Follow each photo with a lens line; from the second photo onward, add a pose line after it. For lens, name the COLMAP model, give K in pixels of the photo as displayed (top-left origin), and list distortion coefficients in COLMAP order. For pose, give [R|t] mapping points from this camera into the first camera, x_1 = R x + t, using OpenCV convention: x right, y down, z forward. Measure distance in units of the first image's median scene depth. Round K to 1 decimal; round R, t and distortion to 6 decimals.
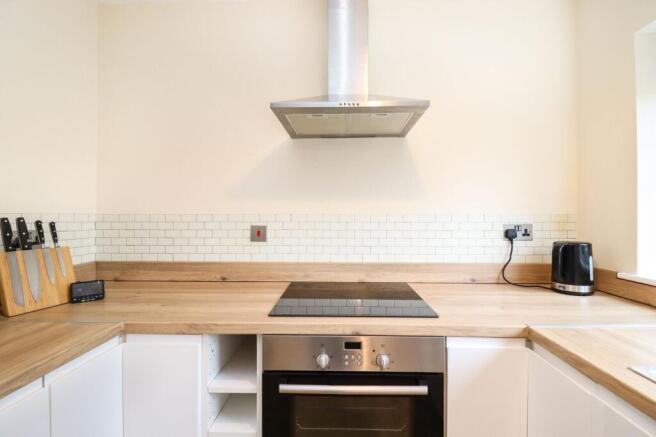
lens RADIAL K [[321.1, 0, 328.0], [0, 321.1, 218.5], [0, 0, 1]] dist [-0.000252, -0.000002]
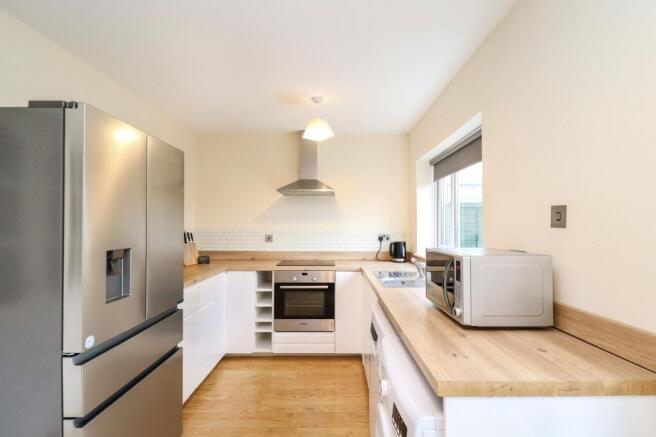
lens RADIAL K [[321.1, 0, 328.0], [0, 321.1, 218.5], [0, 0, 1]] dist [-0.000252, -0.000002]
pose [[0.999489, 0.003205, 0.031791, 0.143638], [-0.002138, 0.999435, -0.033539, -0.018433], [-0.031880, 0.033453, 0.998932, -1.466670]]
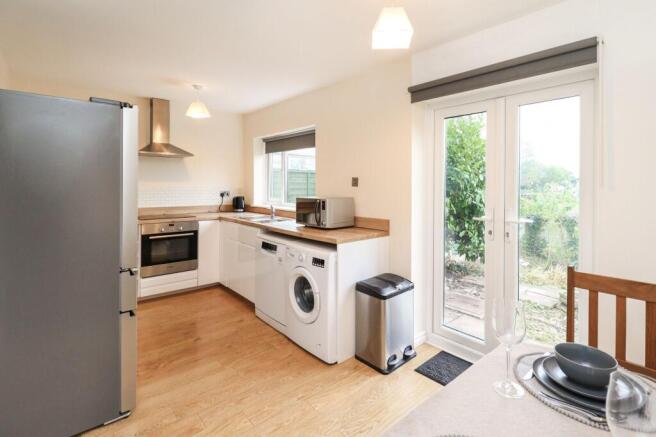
lens RADIAL K [[312.6, 0, 343.8], [0, 312.6, 186.3], [0, 0, 1]] dist [0.000085, -0.000040]
pose [[0.714325, 0.000590, 0.699814, -0.716448], [0.001739, 0.999995, -0.002617, -0.019834], [-0.699812, 0.003087, 0.714321, -2.057291]]
